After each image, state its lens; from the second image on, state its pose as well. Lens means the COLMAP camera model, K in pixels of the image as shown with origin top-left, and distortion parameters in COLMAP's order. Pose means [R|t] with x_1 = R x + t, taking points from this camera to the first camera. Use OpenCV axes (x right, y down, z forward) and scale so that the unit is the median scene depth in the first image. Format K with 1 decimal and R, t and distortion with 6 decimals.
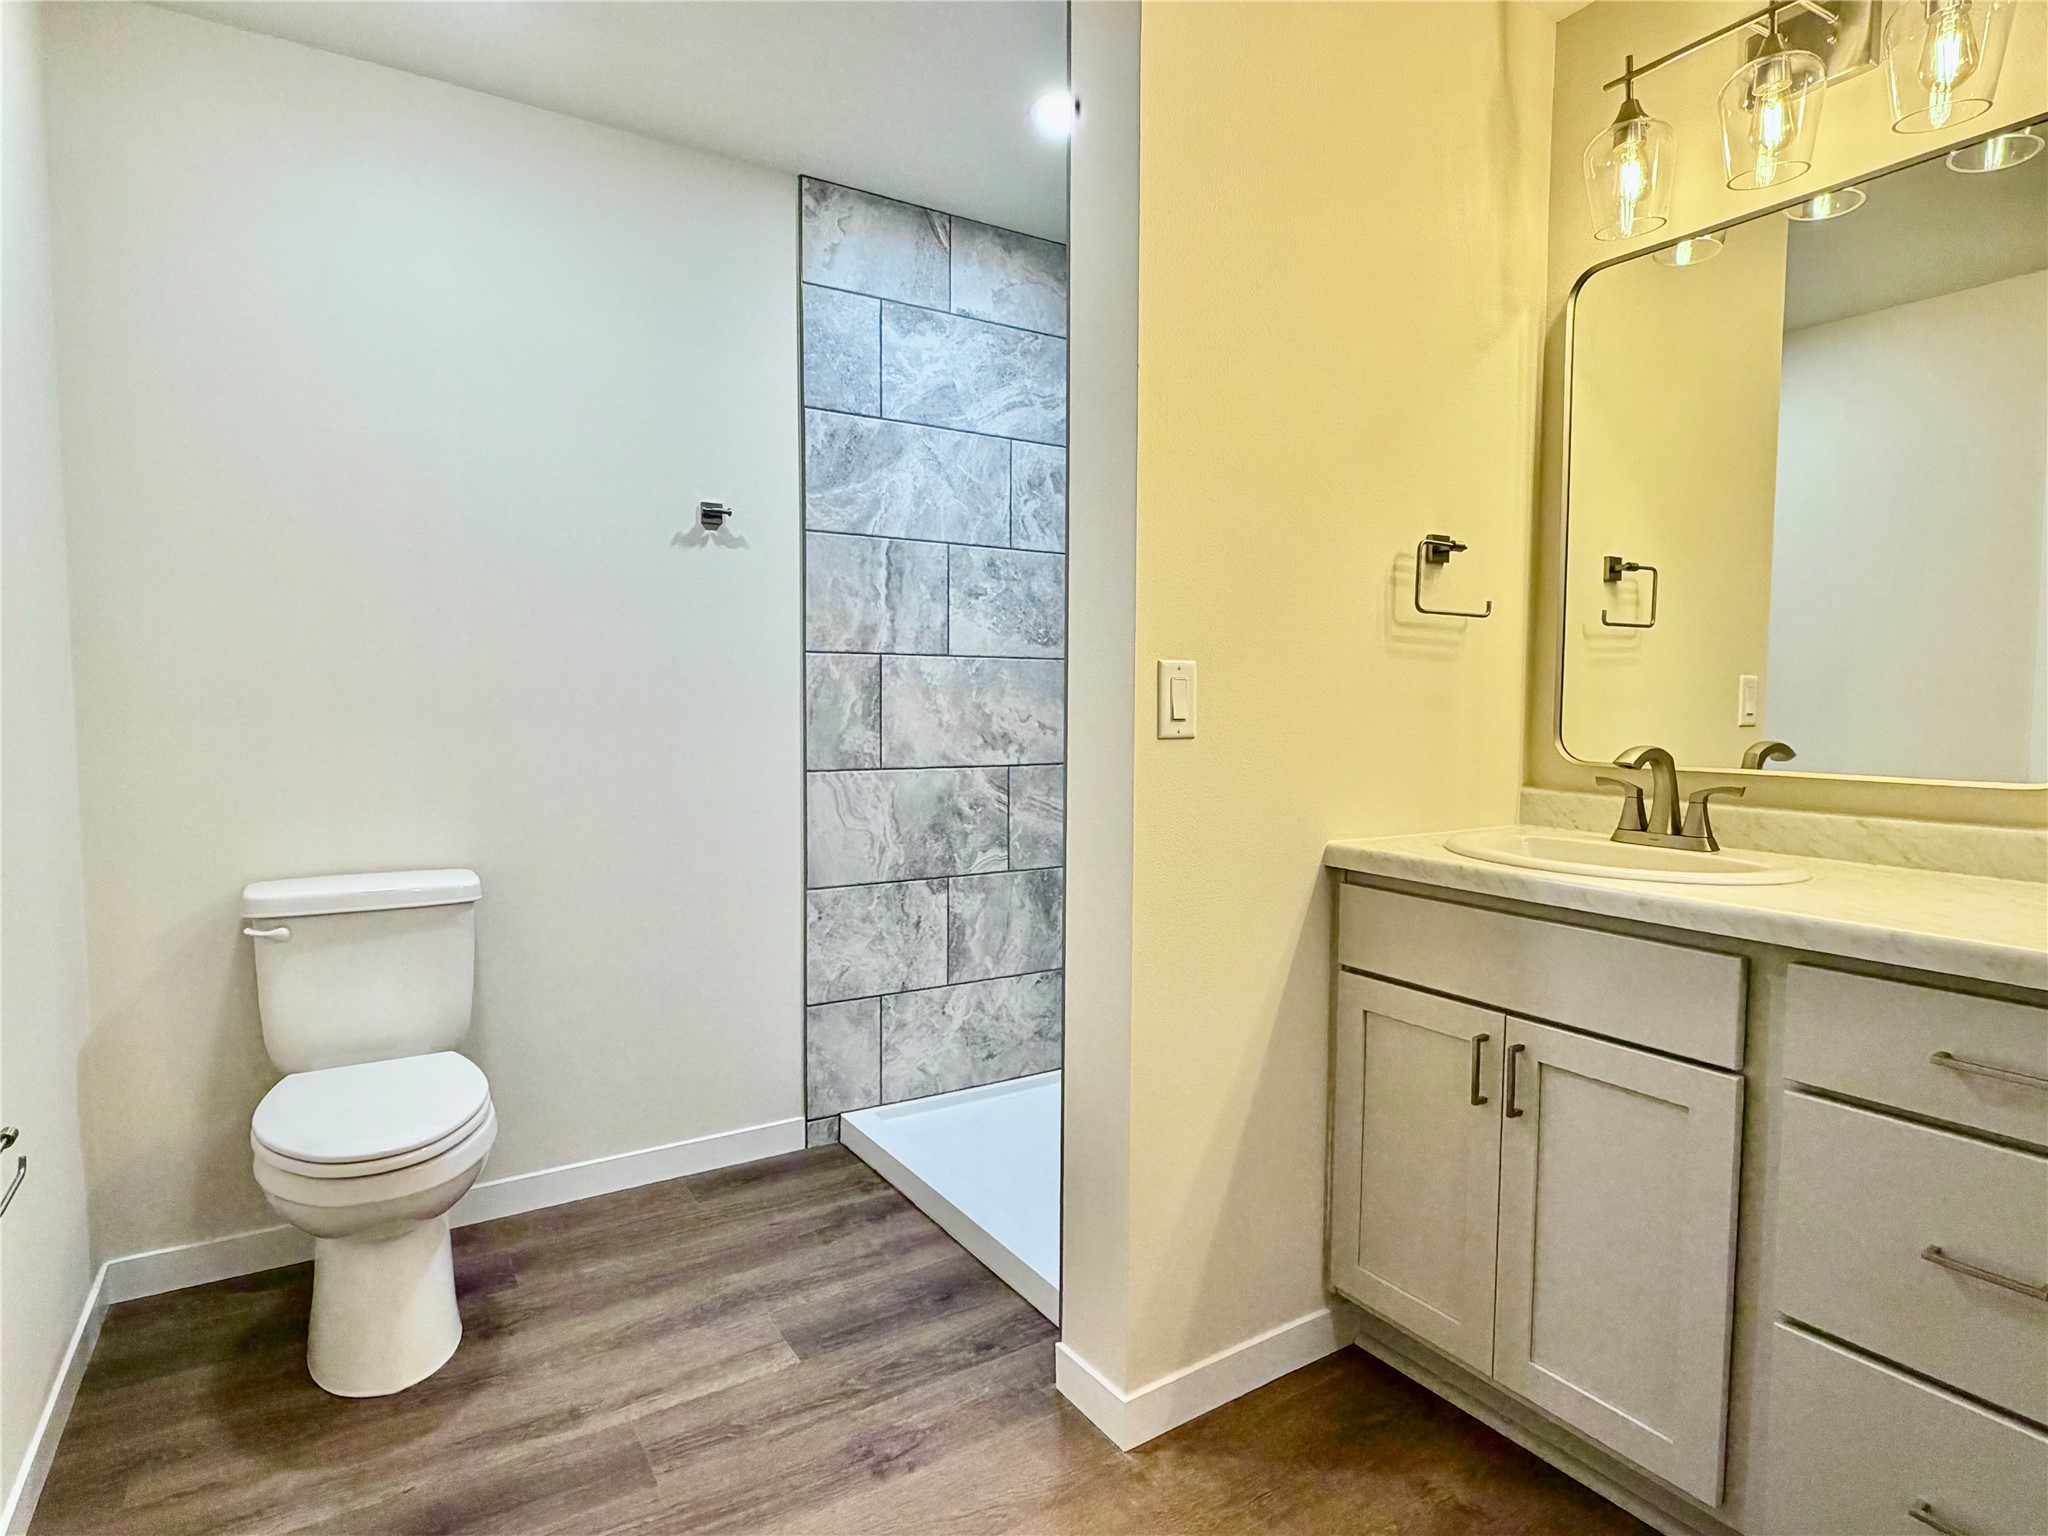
lens RADIAL K [[1107.7, 0, 1031.8], [0, 1107.7, 765.0], [0, 0, 1]] dist [0.000872, -0.001244]
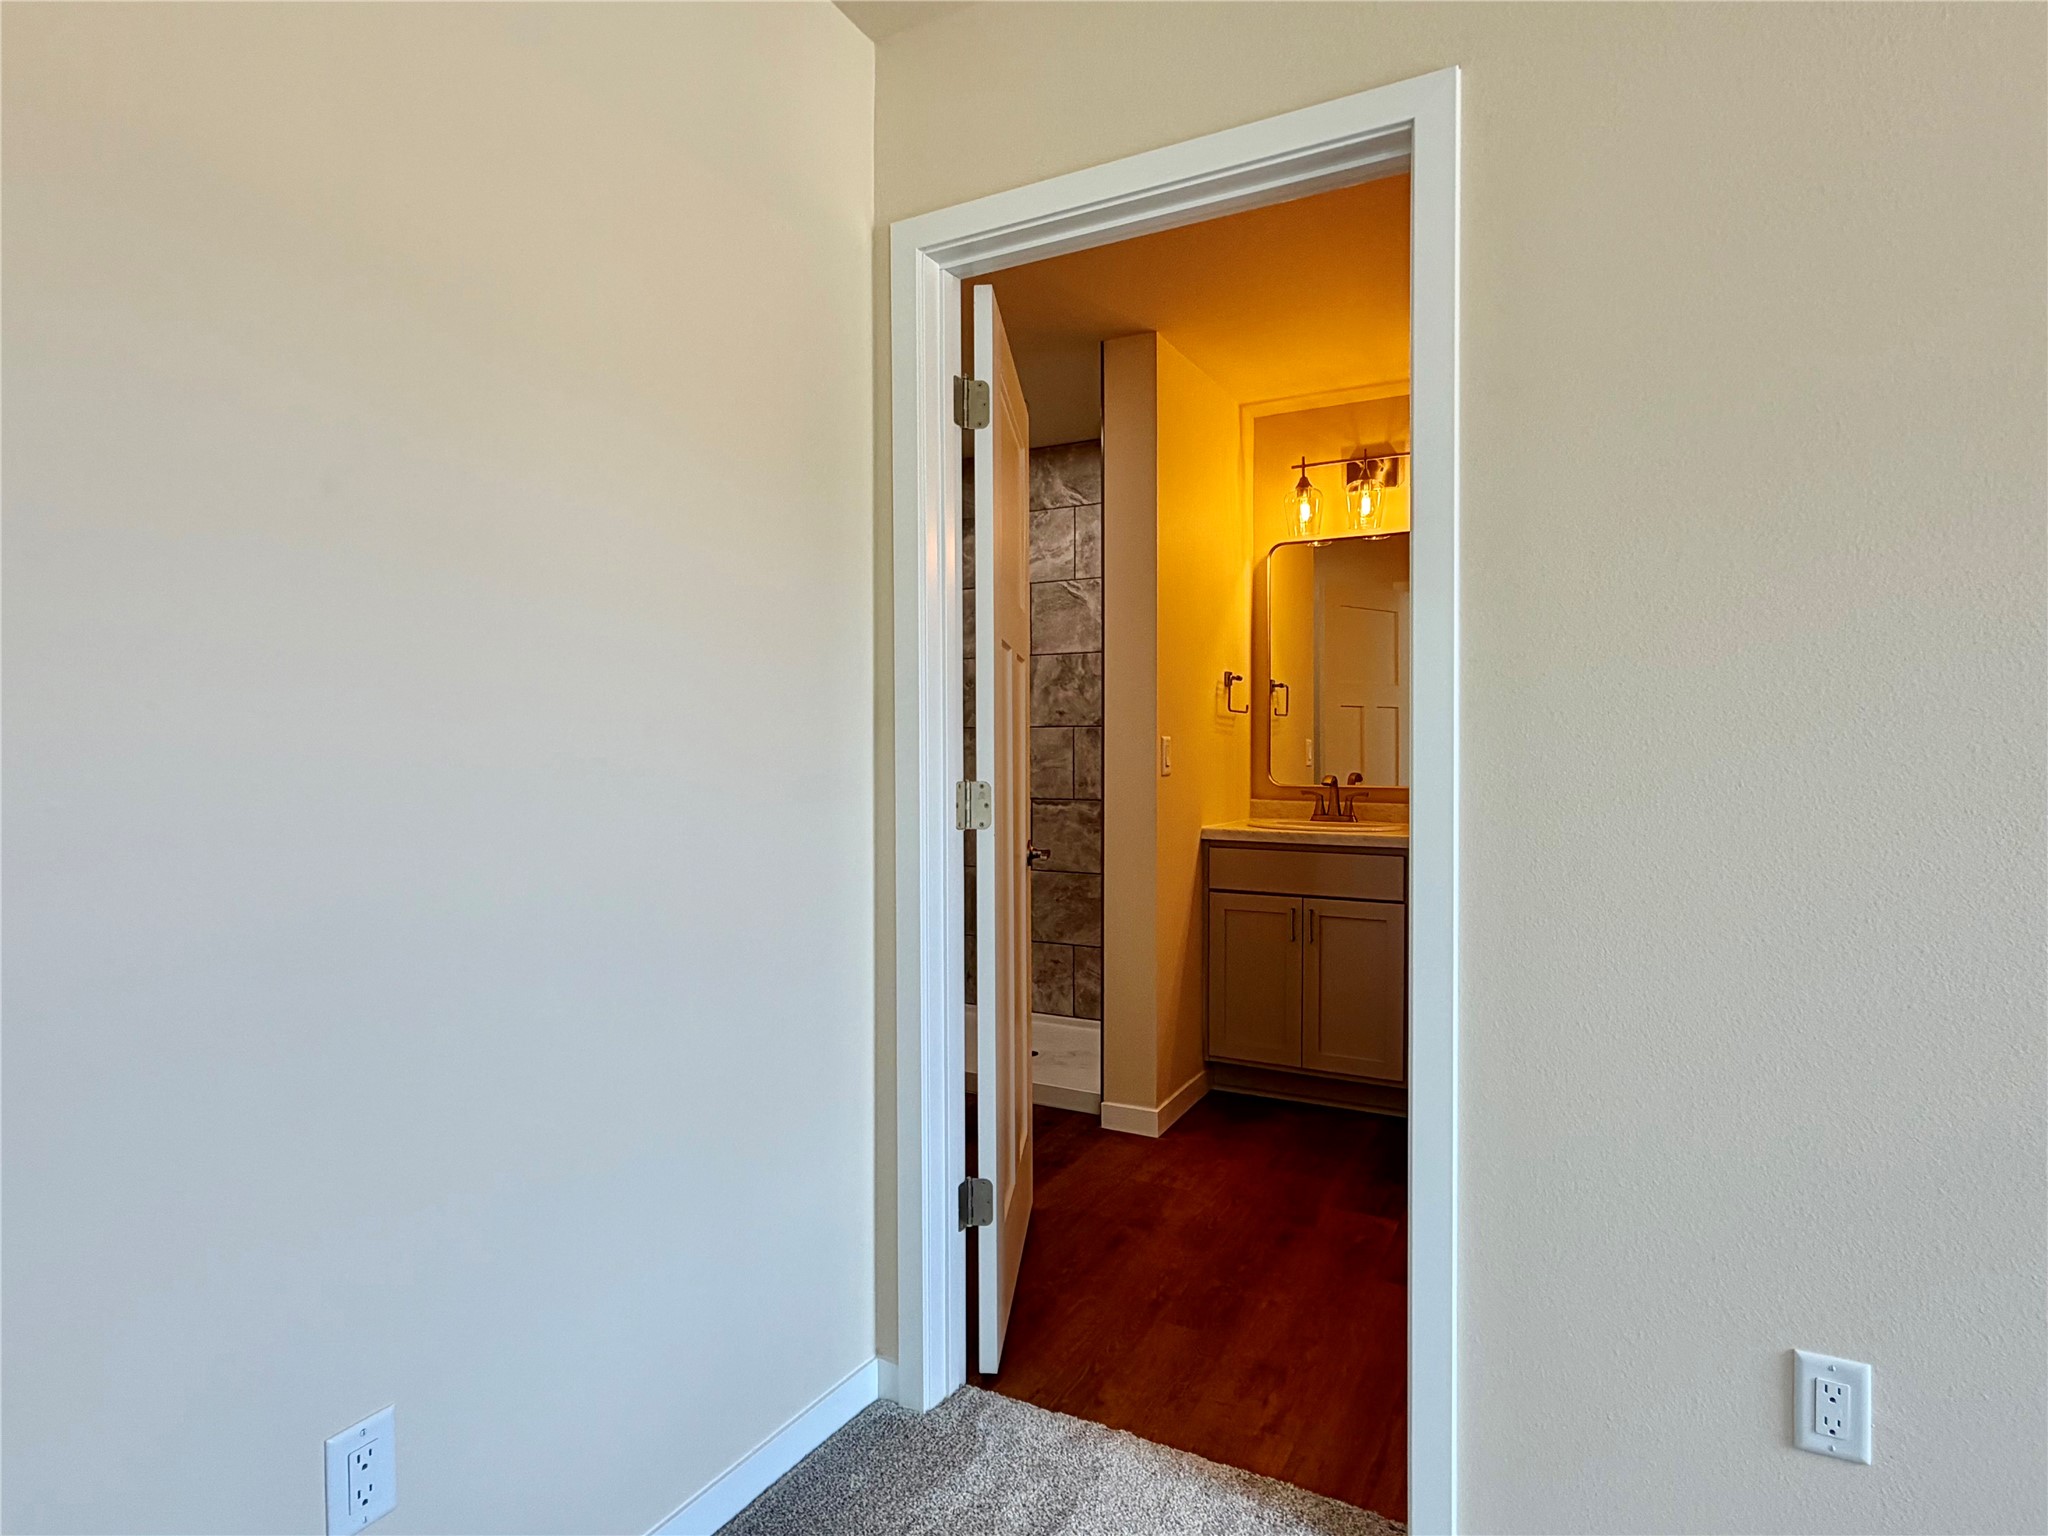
lens RADIAL K [[1107.7, 0, 1017.2], [0, 1107.7, 765.7], [0, 0, 1]] dist [0.000872, -0.001244]
pose [[0.873221, -0.013401, 0.487139, -0.989227], [0.035771, 0.998688, -0.036647, 0.020369], [-0.486009, 0.049426, 0.872555, -0.573777]]
